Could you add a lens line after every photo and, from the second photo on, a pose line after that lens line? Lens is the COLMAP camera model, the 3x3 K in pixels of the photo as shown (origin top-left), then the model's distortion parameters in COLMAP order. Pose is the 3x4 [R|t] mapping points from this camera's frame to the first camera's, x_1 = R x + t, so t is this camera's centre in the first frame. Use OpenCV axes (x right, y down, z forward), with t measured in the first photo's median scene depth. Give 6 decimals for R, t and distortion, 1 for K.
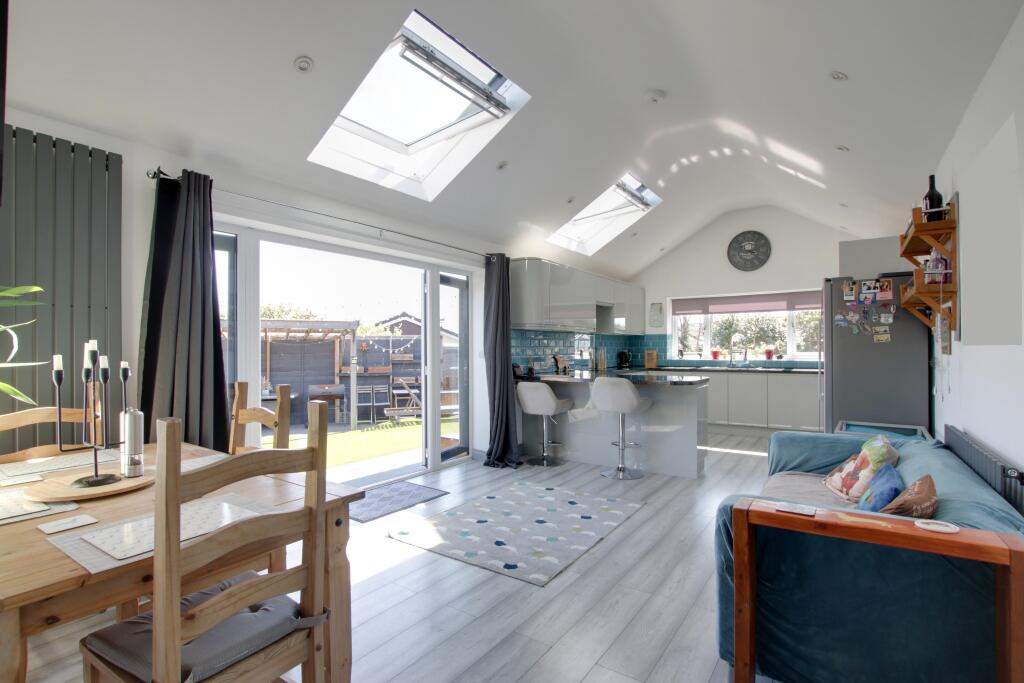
lens RADIAL K [[486.0, 0, 514.9], [0, 486.0, 345.5], [0, 0, 1]] dist [-0.032391, -0.000258]
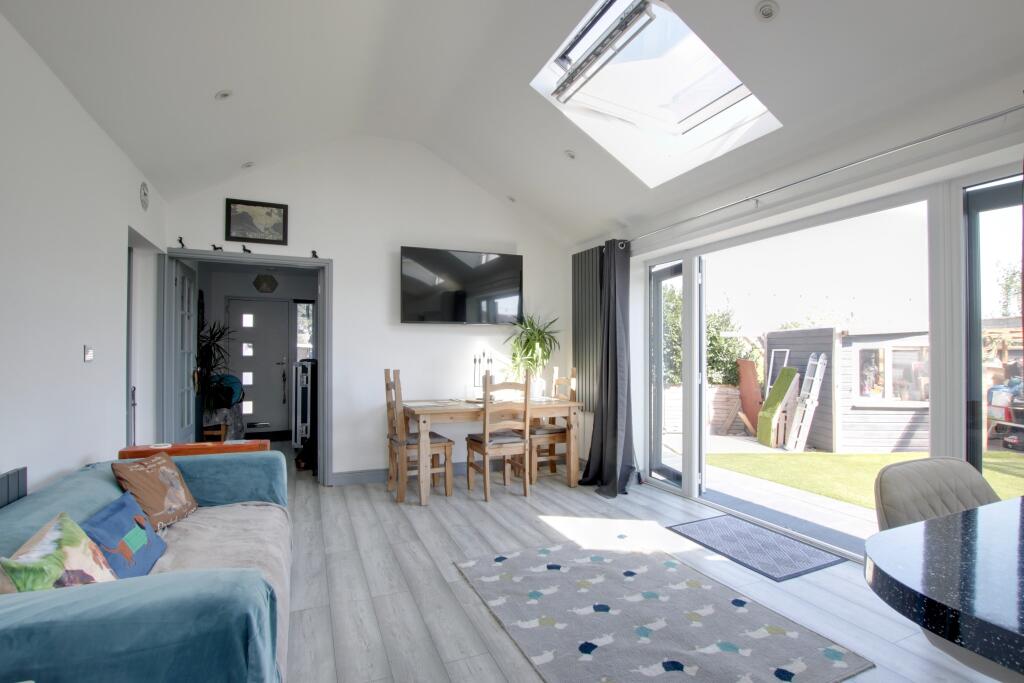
lens RADIAL K [[486.0, 0, 511.4], [0, 486.0, 347.5], [0, 0, 1]] dist [-0.032391, -0.000258]
pose [[-0.534462, -0.004824, -0.845178, 0.841938], [0.010351, 0.999871, -0.012252, 0.009485], [0.845129, -0.015297, -0.534344, 1.537483]]
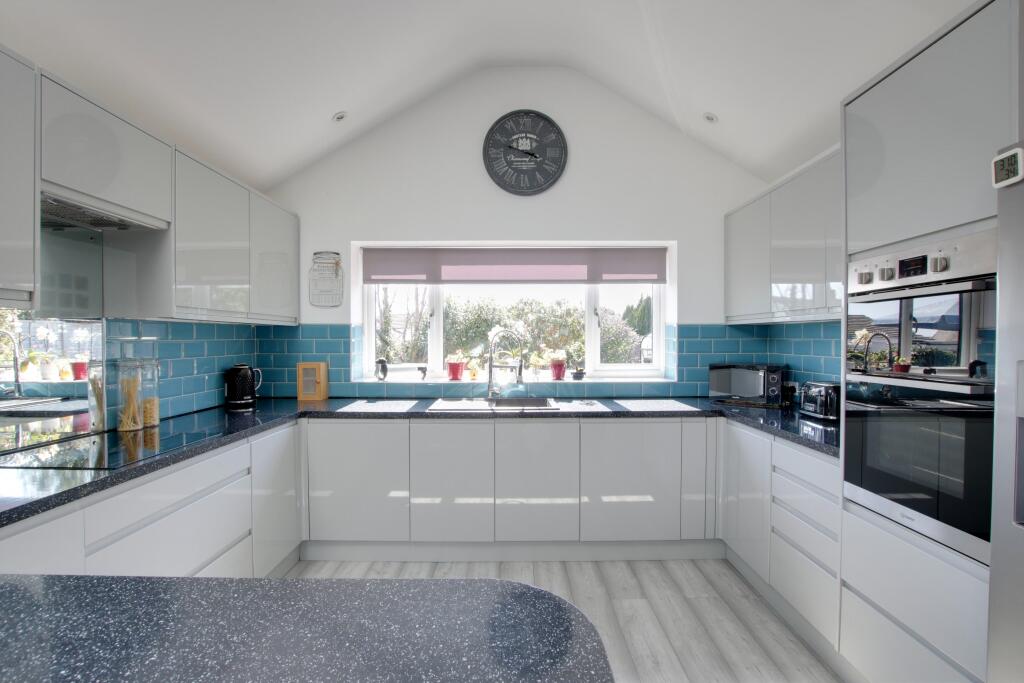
lens RADIAL K [[486.0, 0, 515.3], [0, 486.0, 344.6], [0, 0, 1]] dist [-0.032391, -0.000258]
pose [[0.822213, -0.001331, 0.569179, 0.192689], [-0.008026, 0.999871, 0.013932, -0.012590], [-0.569124, -0.016024, 0.822096, 0.572267]]
